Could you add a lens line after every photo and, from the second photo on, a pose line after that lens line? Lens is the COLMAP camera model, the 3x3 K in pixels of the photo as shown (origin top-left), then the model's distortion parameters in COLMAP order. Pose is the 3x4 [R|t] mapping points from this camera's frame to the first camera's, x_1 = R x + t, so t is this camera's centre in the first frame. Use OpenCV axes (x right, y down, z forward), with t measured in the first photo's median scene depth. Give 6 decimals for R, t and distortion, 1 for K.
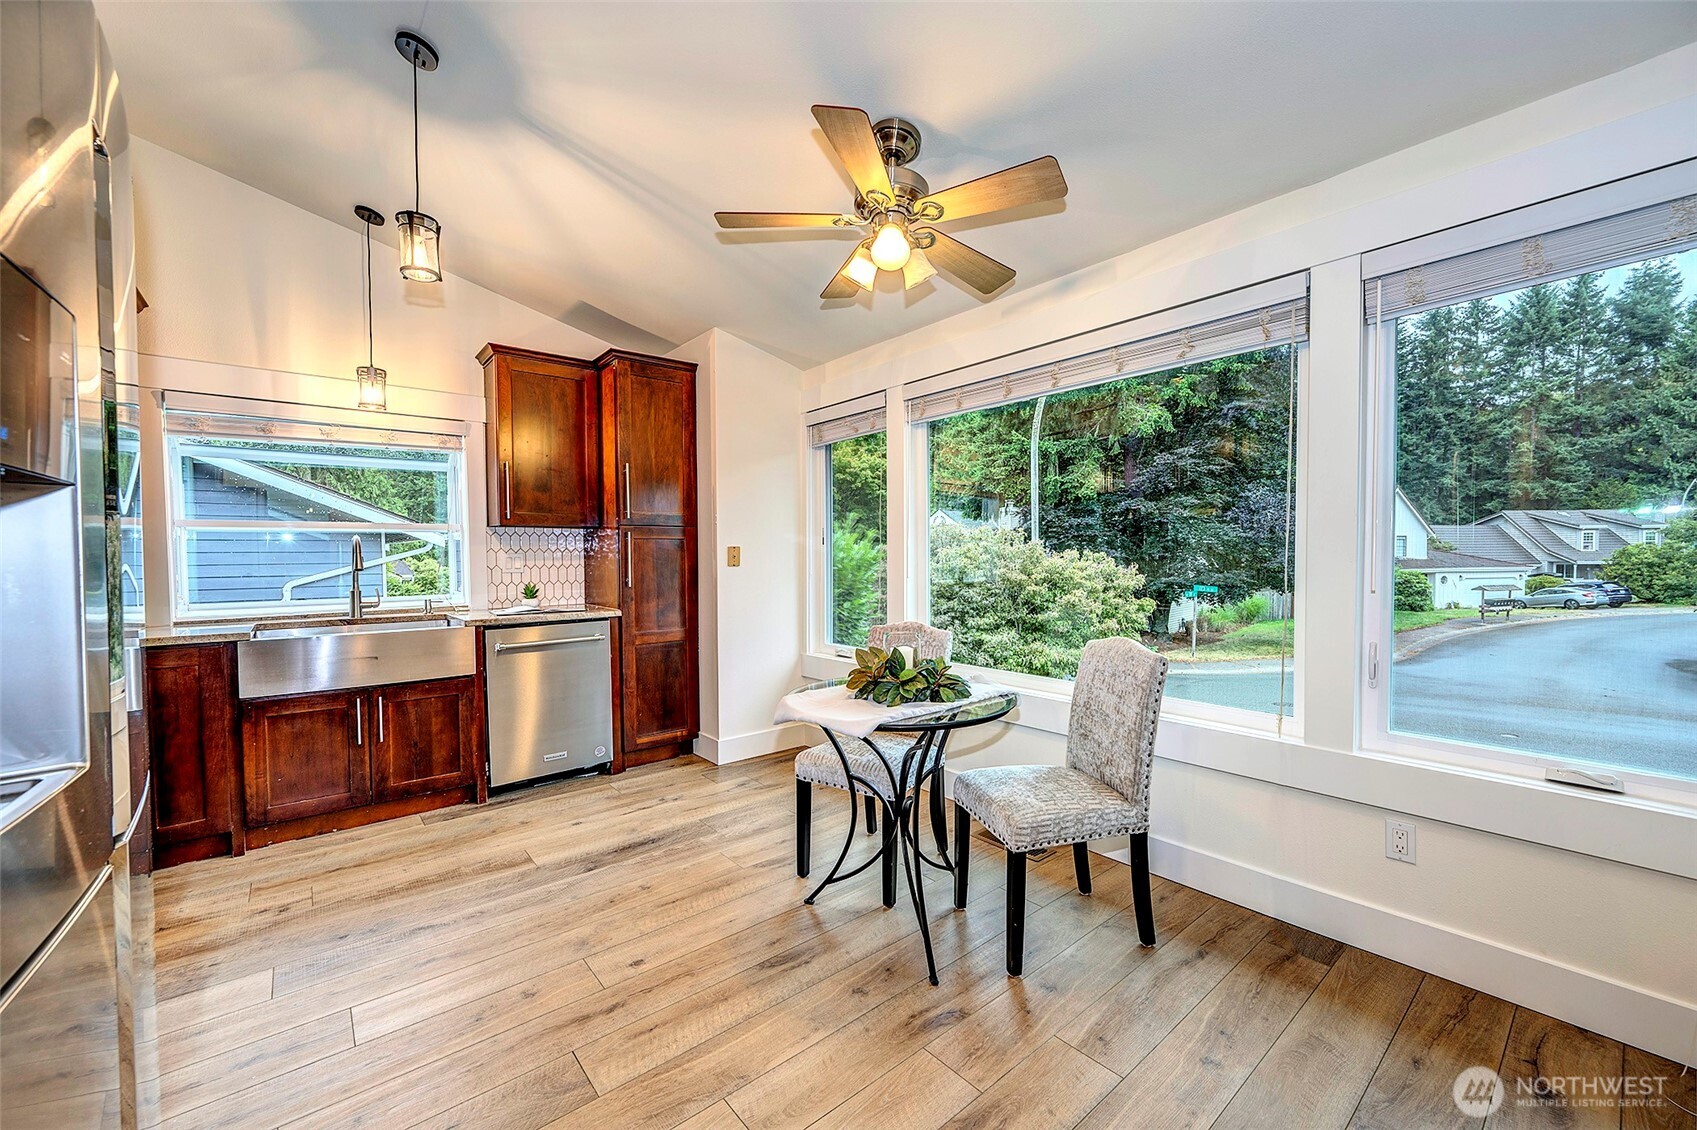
lens RADIAL K [[665.0, 0, 851.7], [0, 665.0, 570.6], [0, 0, 1]] dist [-0.002276, -0.000708]
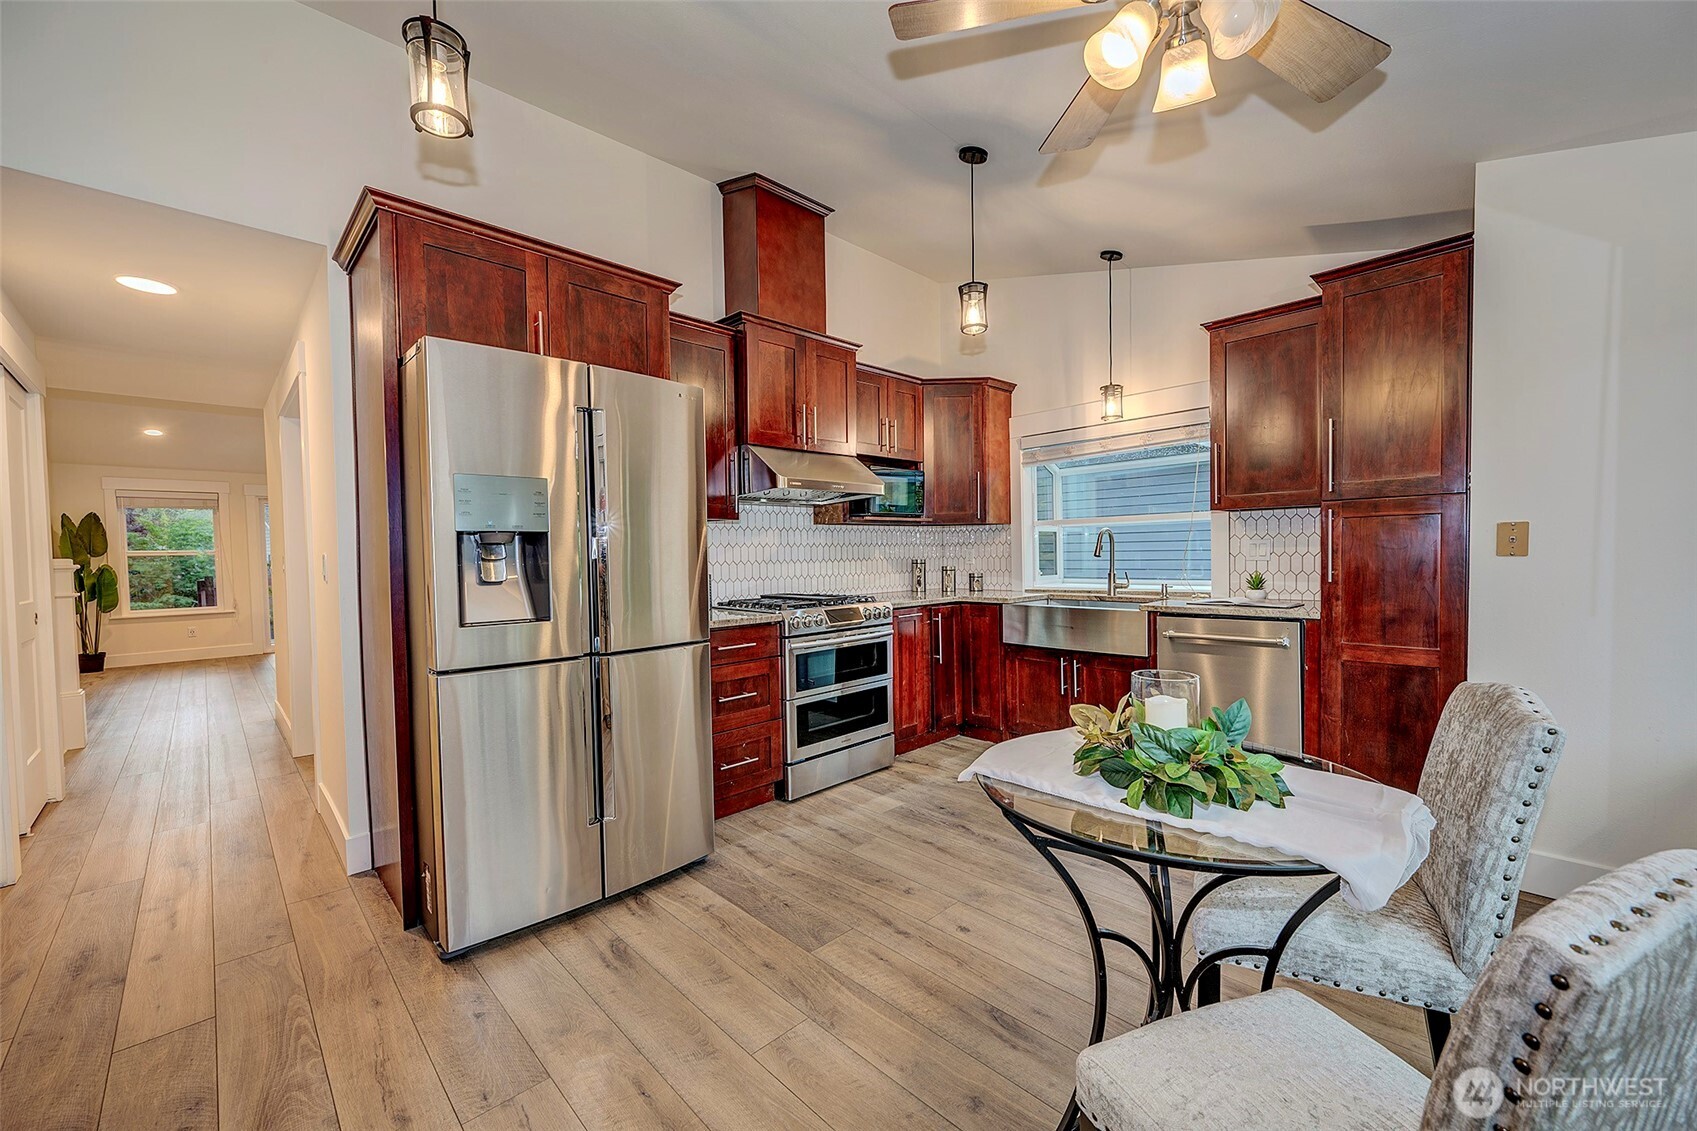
lens RADIAL K [[665.0, 0, 851.7], [0, 665.0, 571.1], [0, 0, 1]] dist [-0.002276, -0.000708]
pose [[0.073778, 0.034579, -0.996675, 0.263156], [-0.004724, 0.999400, 0.034324, -0.007986], [0.997264, 0.002176, 0.073897, 0.273874]]
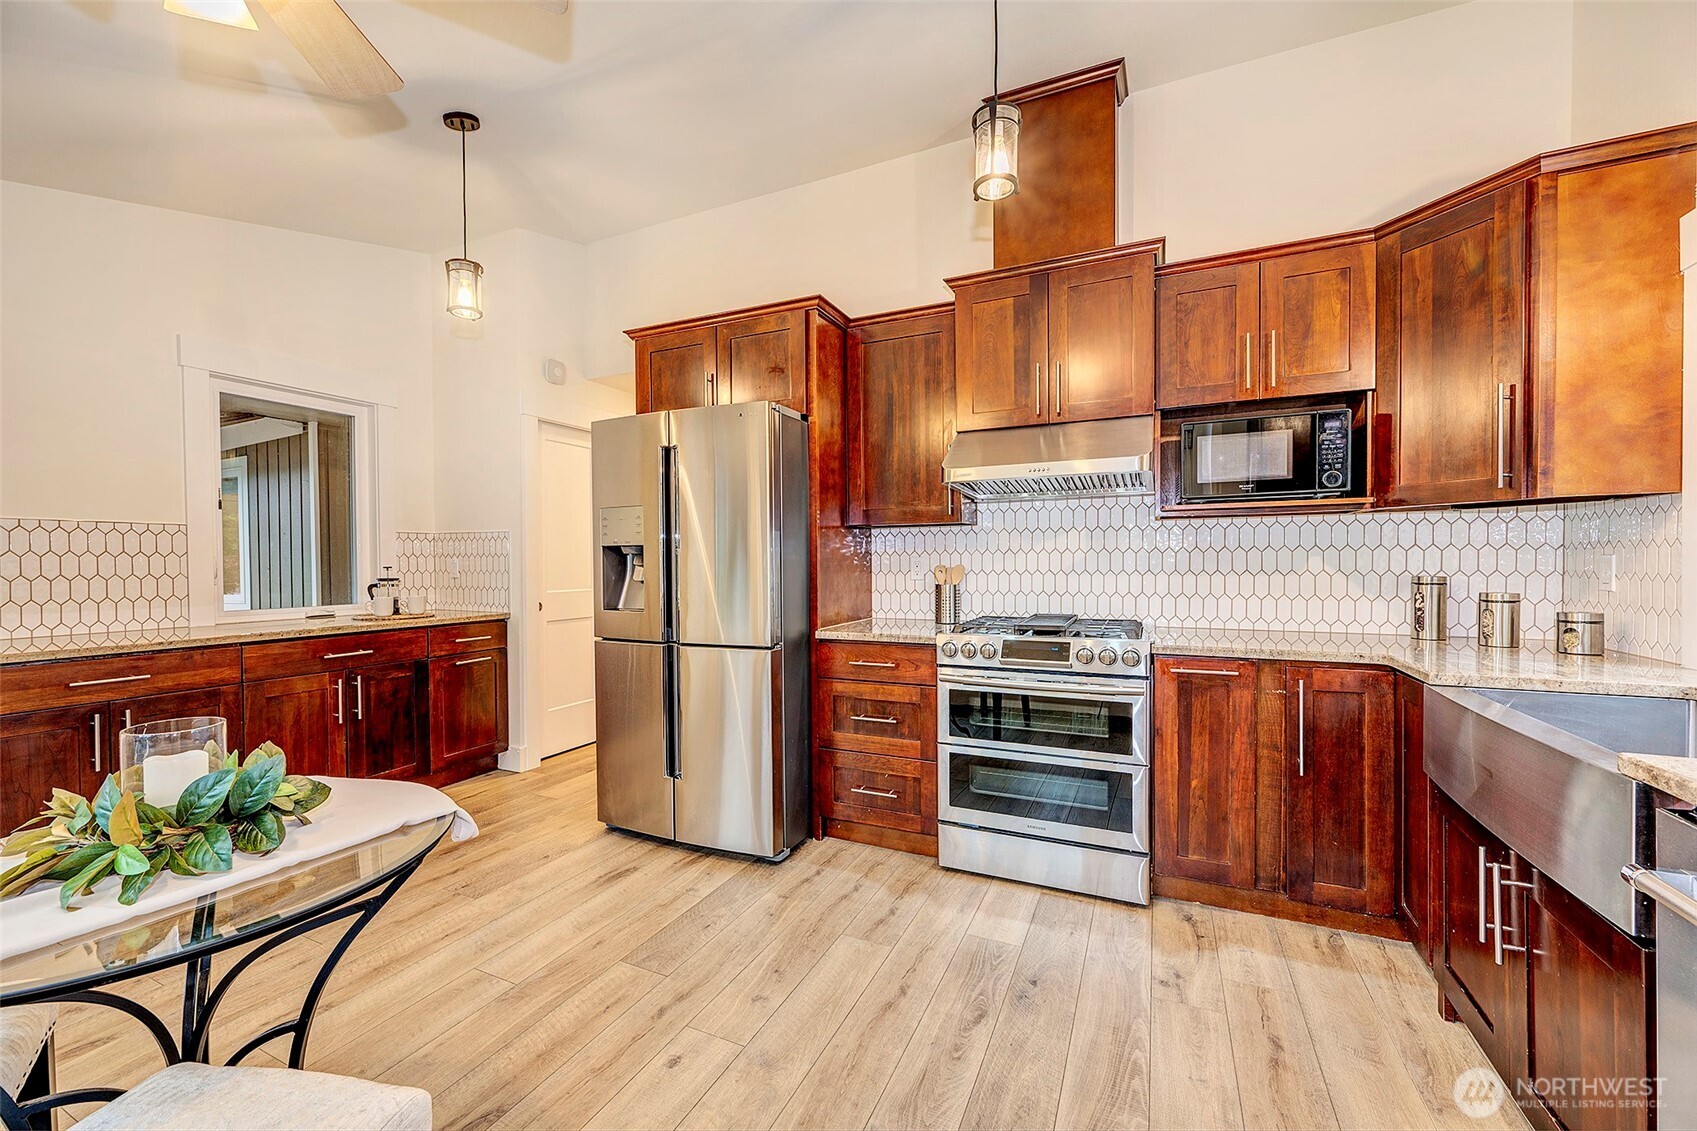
lens RADIAL K [[665.0, 0, 851.7], [0, 665.0, 571.1], [0, 0, 1]] dist [-0.002276, -0.000708]
pose [[-0.905197, 0.015568, -0.424707, -0.068302], [0.001240, 0.999421, 0.033992, -0.013235], [0.424991, 0.030243, -0.904692, 0.669649]]
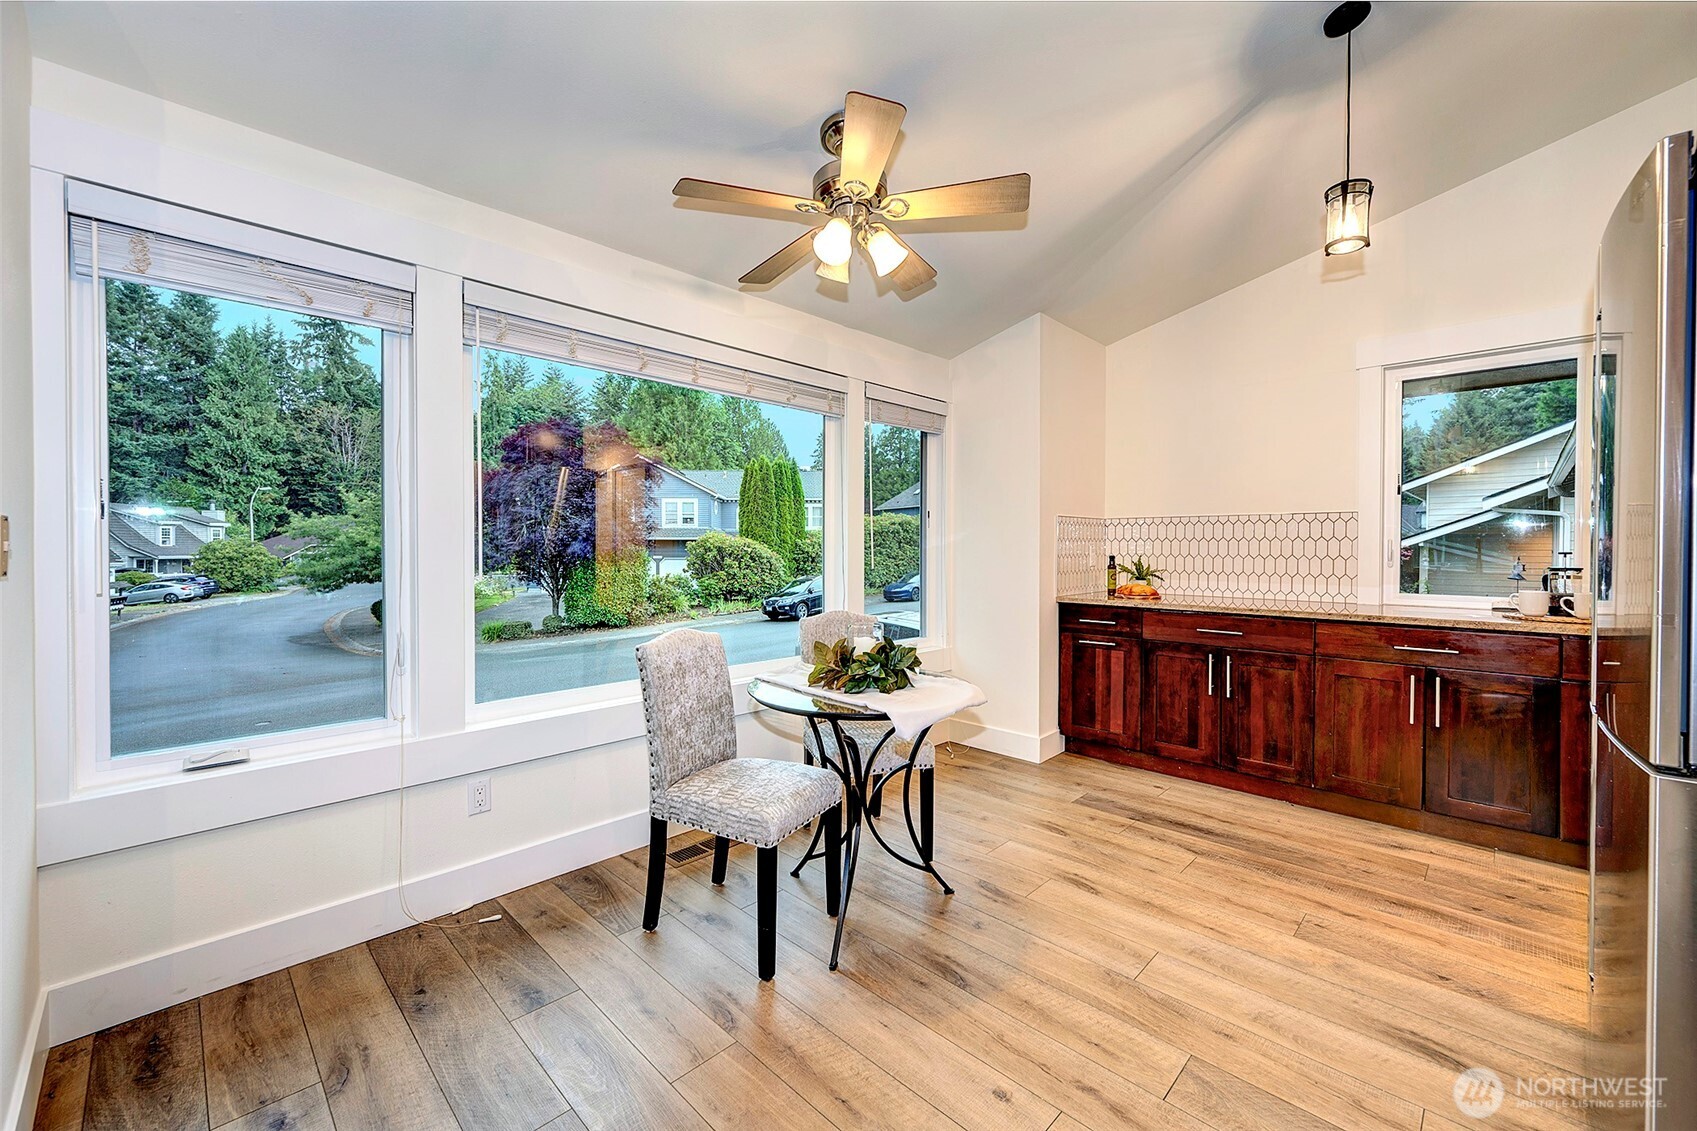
lens RADIAL K [[675.1, 0, 853.7], [0, 675.1, 559.2], [0, 0, 1]] dist [-0.000761, -0.000026]
pose [[-0.099108, -0.011498, 0.995010, -0.389207], [0.021513, 0.999675, 0.013694, -0.008358], [-0.994844, 0.022763, -0.098828, 0.453884]]
